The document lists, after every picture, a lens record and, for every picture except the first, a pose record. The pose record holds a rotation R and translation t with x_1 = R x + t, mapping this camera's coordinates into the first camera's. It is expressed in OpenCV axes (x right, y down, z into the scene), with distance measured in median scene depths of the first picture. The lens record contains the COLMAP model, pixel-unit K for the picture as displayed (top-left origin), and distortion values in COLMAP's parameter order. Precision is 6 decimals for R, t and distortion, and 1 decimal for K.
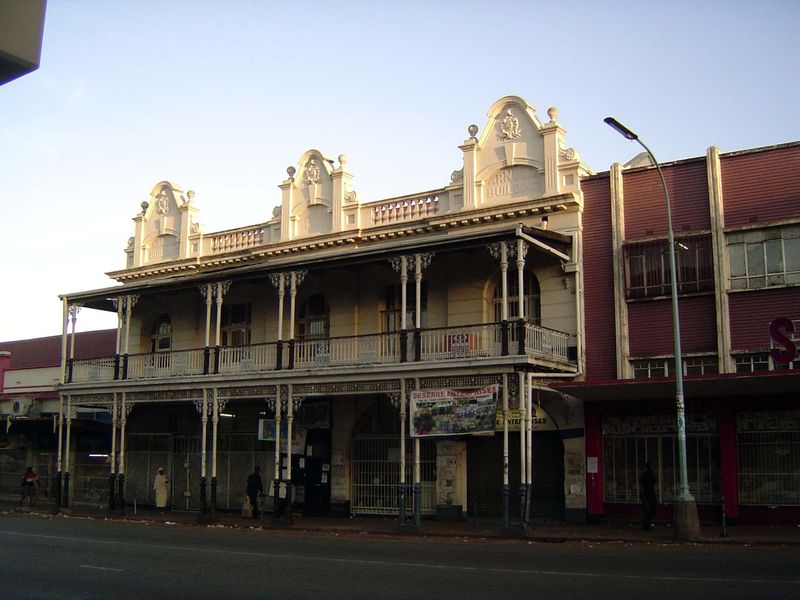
lens RADIAL K [[928.0, 0, 400.0], [0, 928.0, 300.0], [0, 0, 1]] dist [-0.119604, -0.018328]
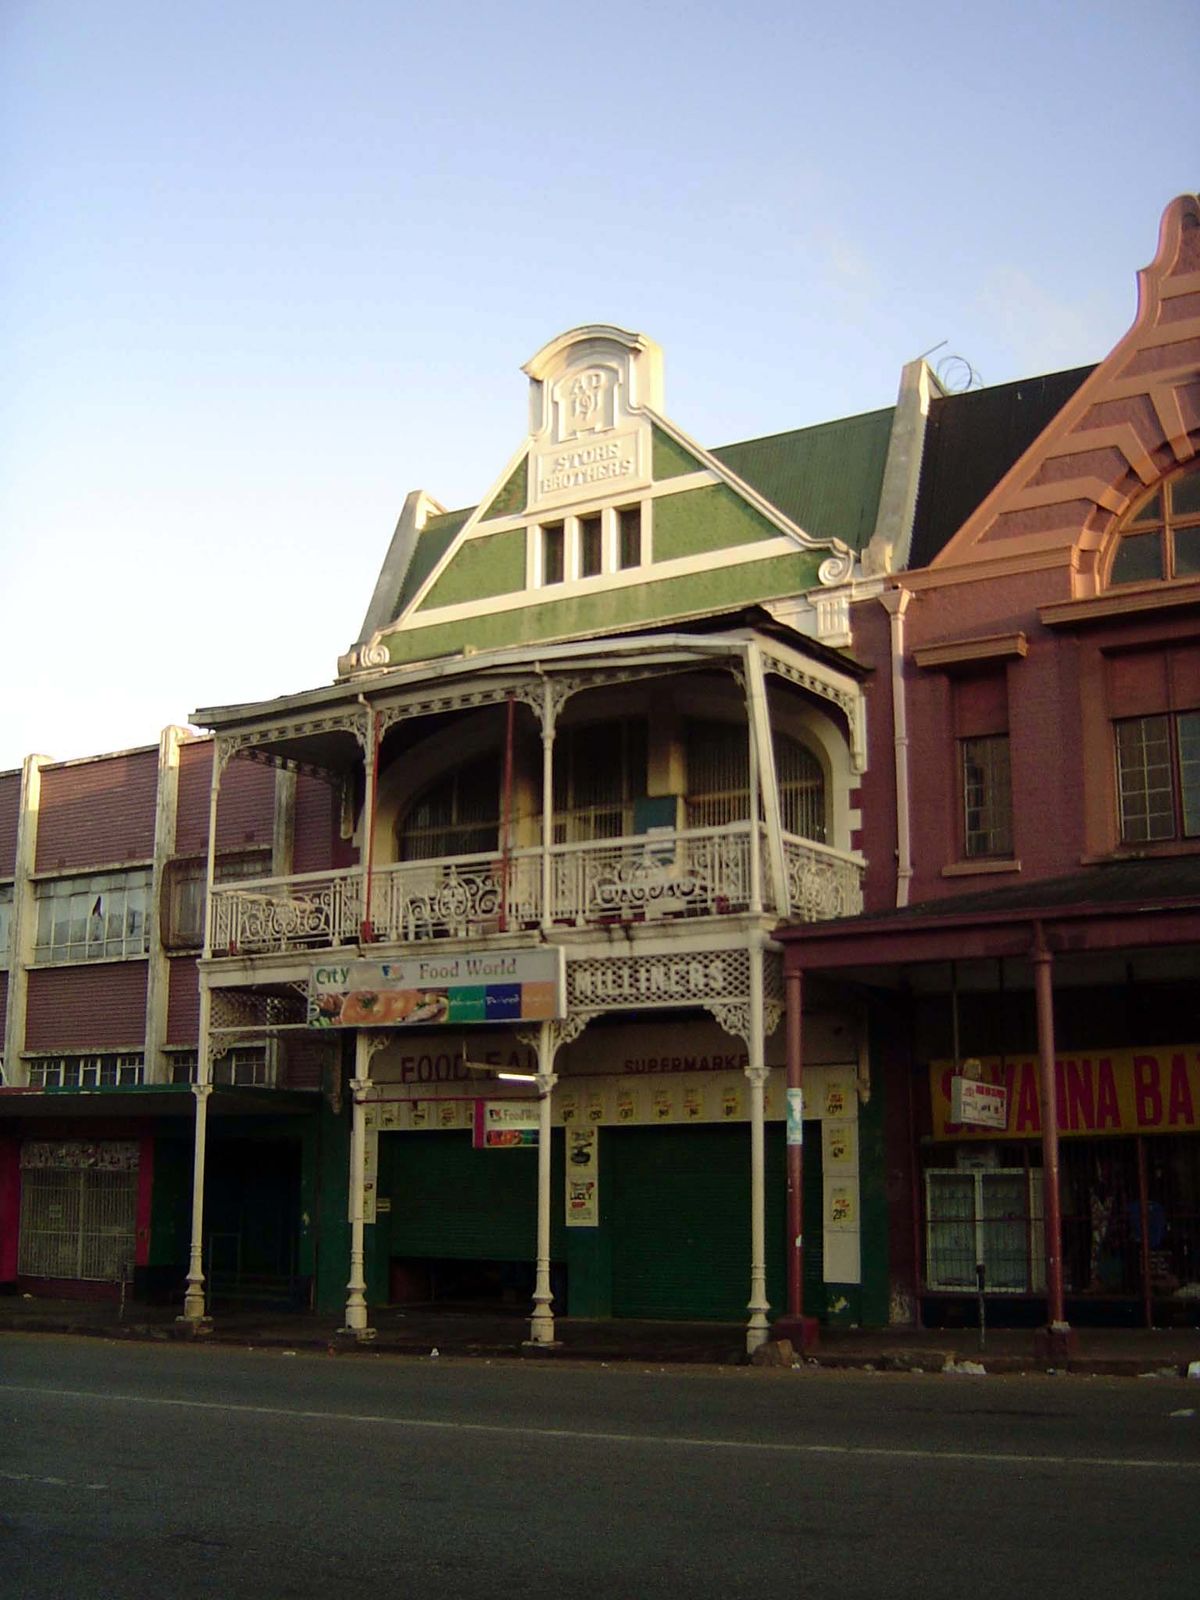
lens RADIAL K [[1856.0, 0, 600.0], [0, 1856.0, 800.0], [0, 0, 1]] dist [-0.119604, -0.018328]
pose [[0.999982, -0.001205, 0.005948, 0.765512], [0.001407, 0.999422, -0.033955, -0.085741], [-0.005904, 0.033963, 0.999406, -0.393759]]
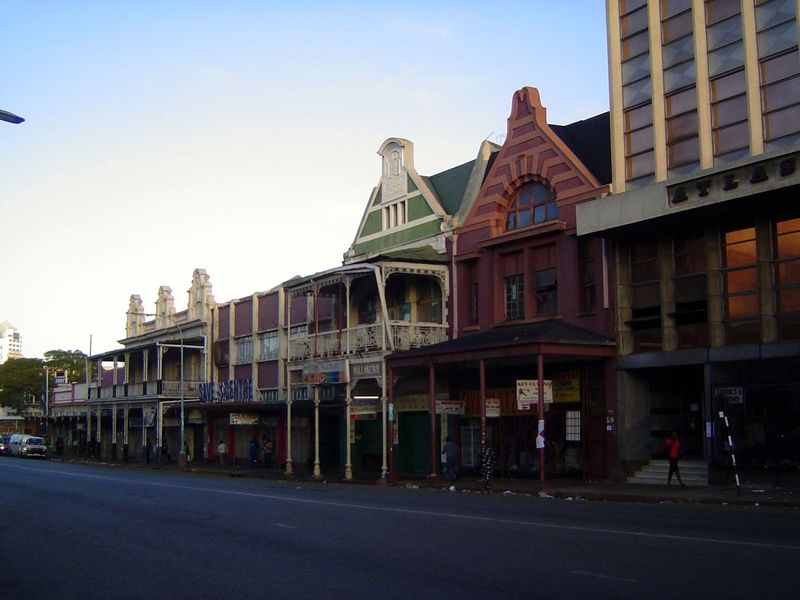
lens RADIAL K [[1022.2, 0, 400.0], [0, 1022.2, 300.0], [0, 0, 1]] dist [-0.002910, 0.000503]
pose [[0.896501, -0.065222, -0.438215, 1.413050], [0.091664, 0.995009, 0.039434, -0.177927], [0.433456, -0.075521, 0.898005, -0.823170]]
